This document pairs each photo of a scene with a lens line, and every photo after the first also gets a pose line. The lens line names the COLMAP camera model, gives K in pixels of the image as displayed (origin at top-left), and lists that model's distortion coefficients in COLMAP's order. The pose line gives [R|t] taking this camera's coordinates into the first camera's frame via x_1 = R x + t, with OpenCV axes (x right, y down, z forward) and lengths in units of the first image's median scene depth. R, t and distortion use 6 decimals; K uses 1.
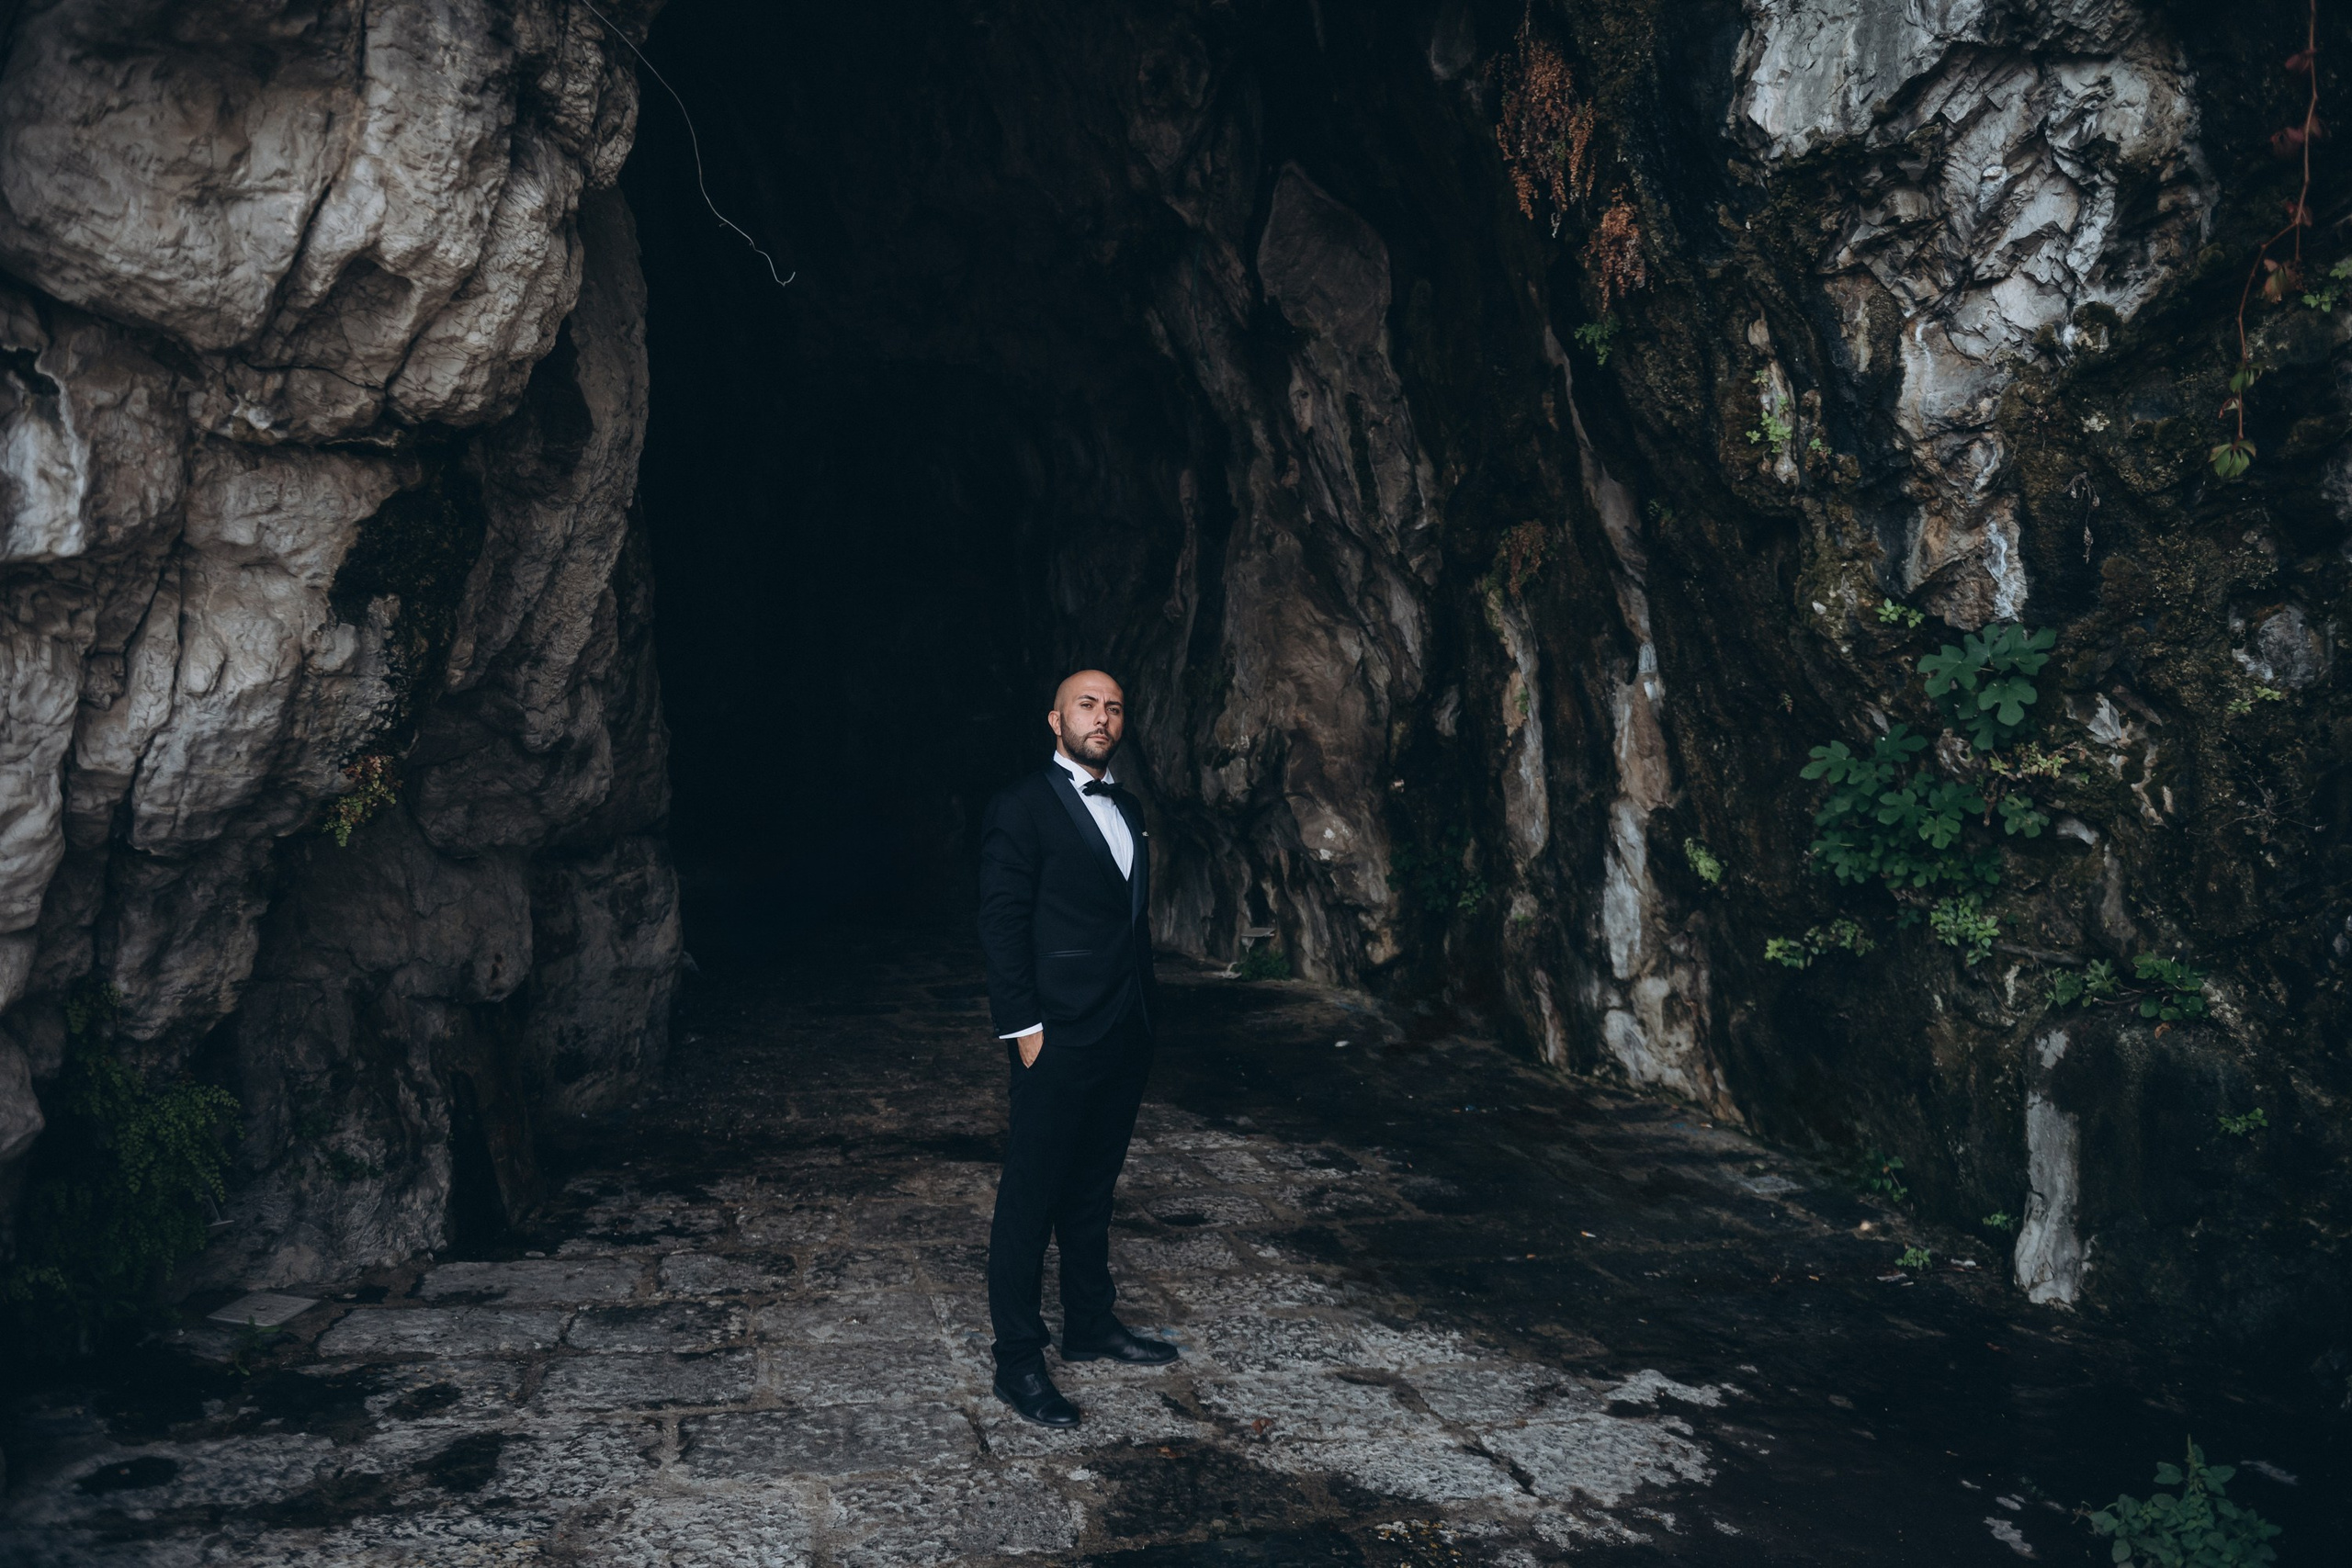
lens RADIAL K [[1619.4, 0, 1182.3], [0, 1619.4, 775.7], [0, 0, 1]] dist [-0.048352, -0.007442]
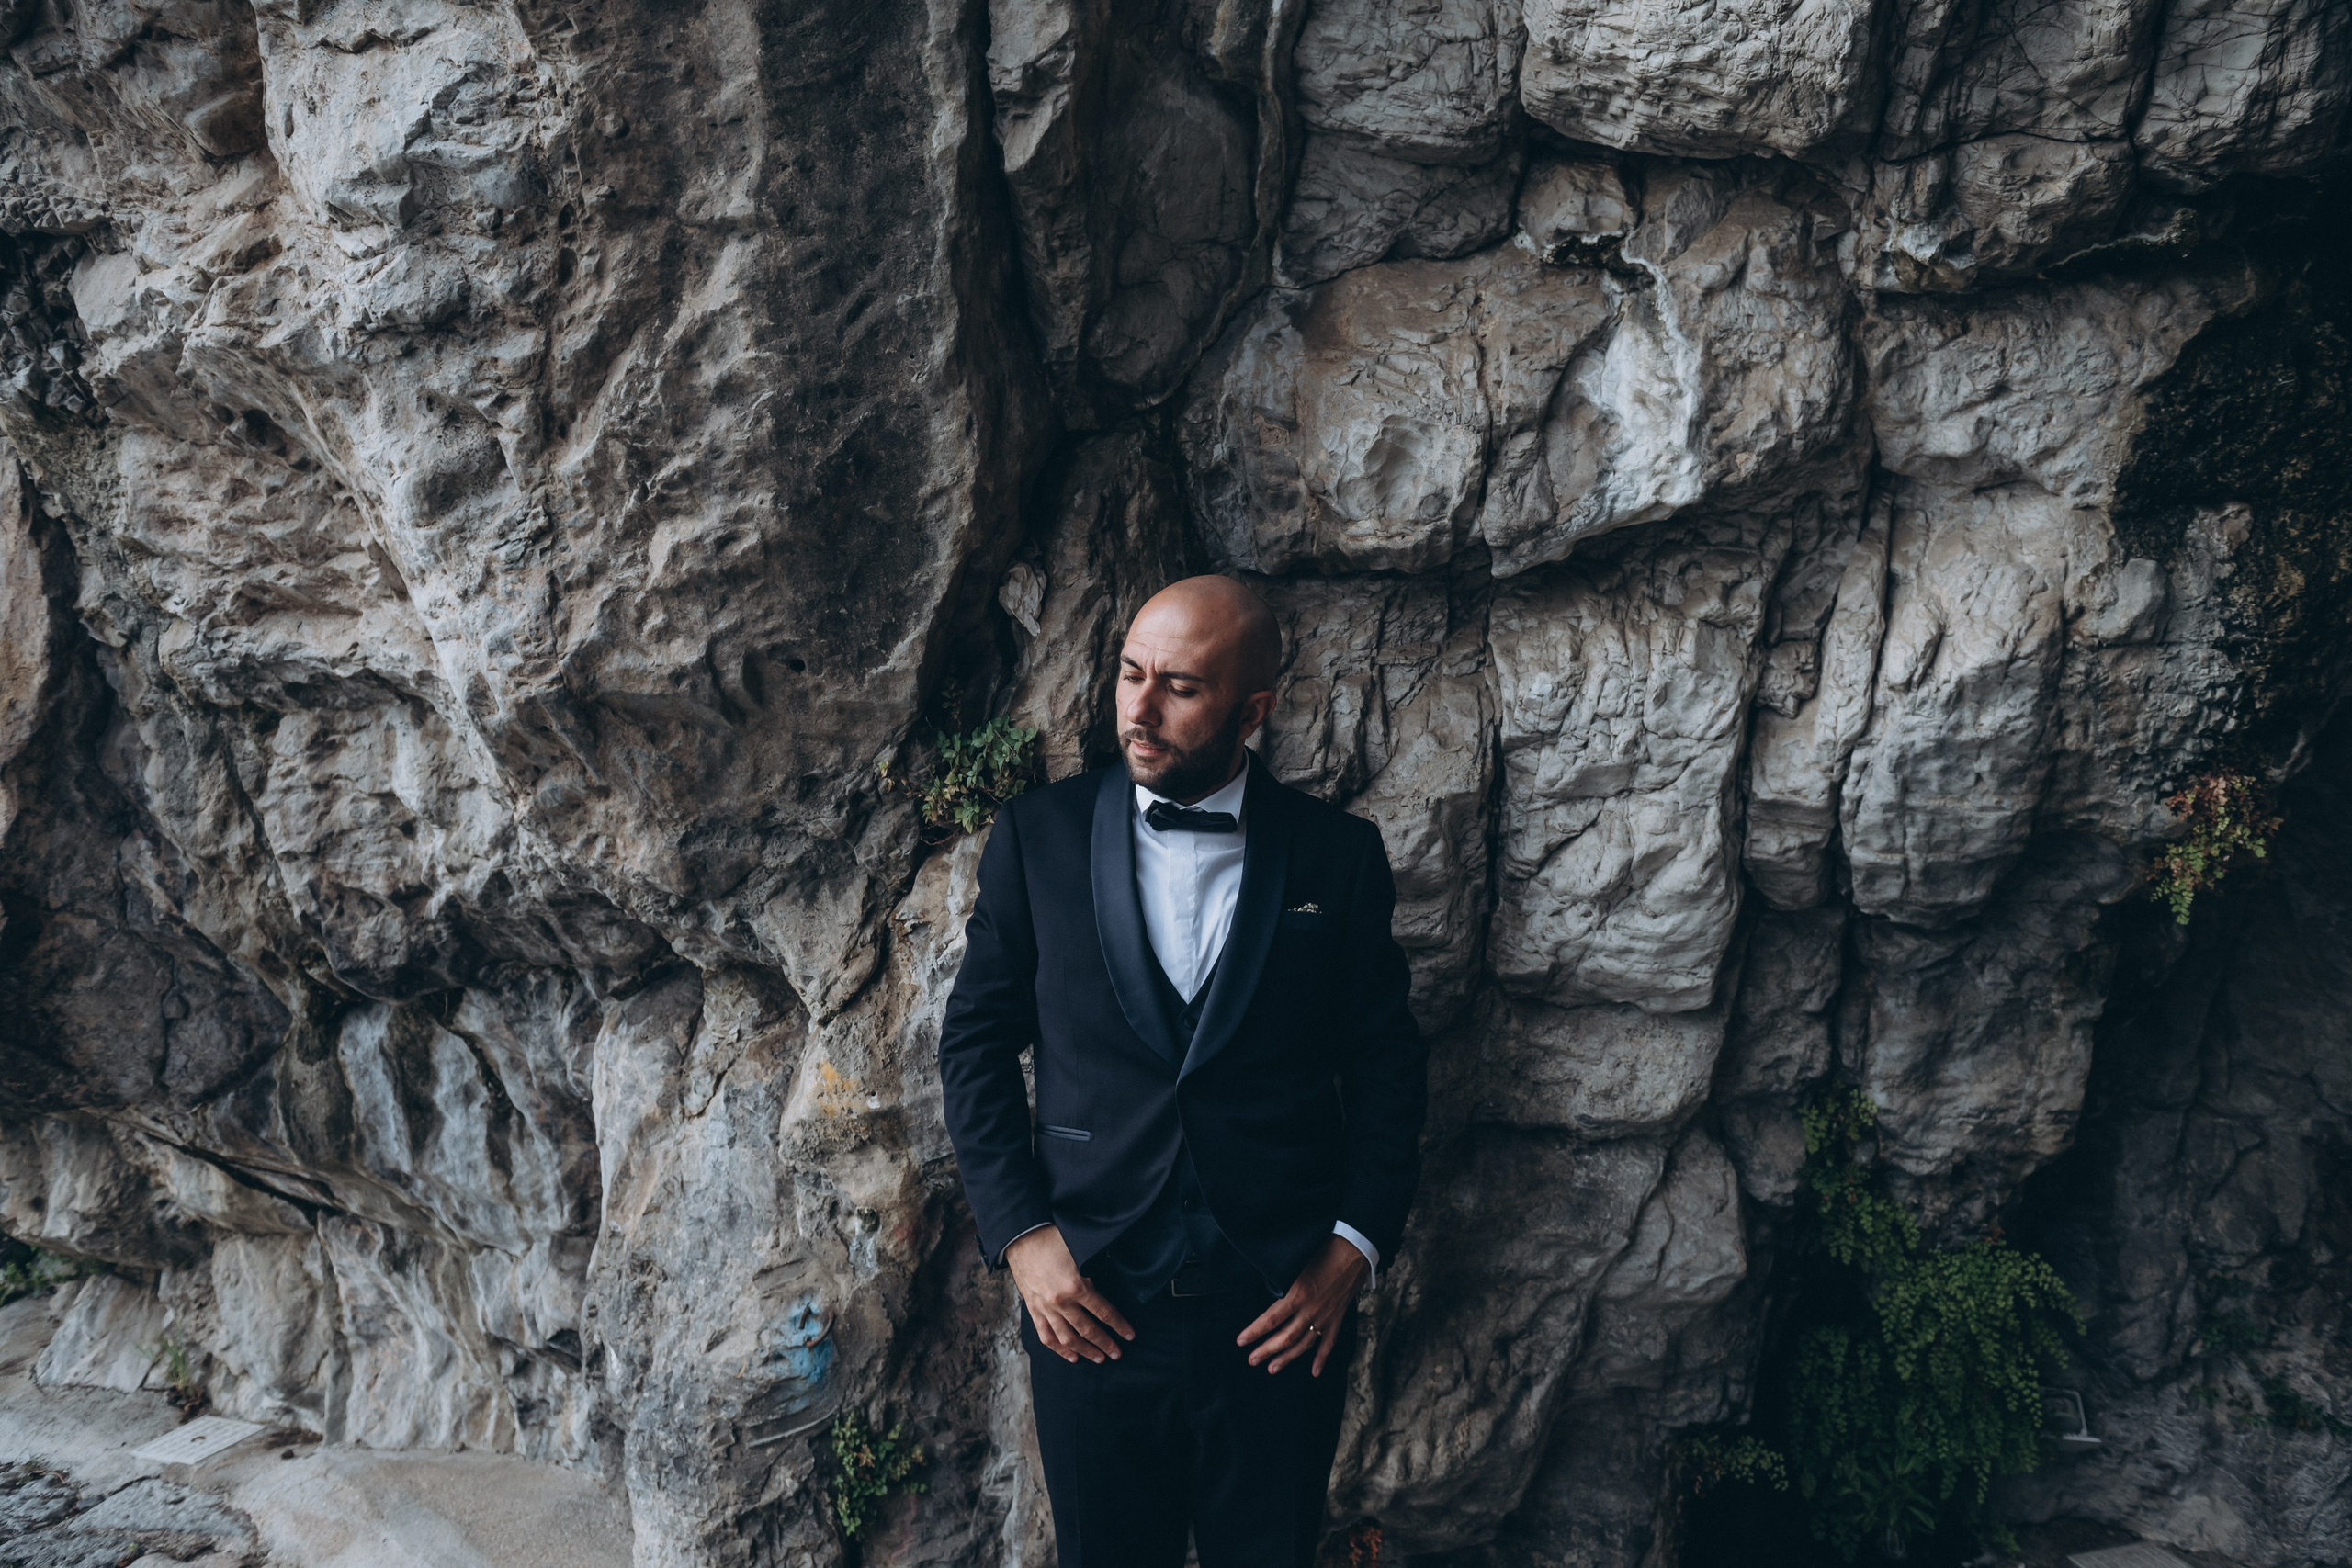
lens RADIAL K [[1612.0, 0, 1176.0], [0, 1612.0, 784.0], [0, 0, 1]] dist [-0.049507, -0.003170]
pose [[0.314826, -0.019352, -0.948952, -0.053252], [-0.006328, 0.999727, -0.022486, 0.004985], [0.949128, 0.013084, 0.314618, 0.356137]]
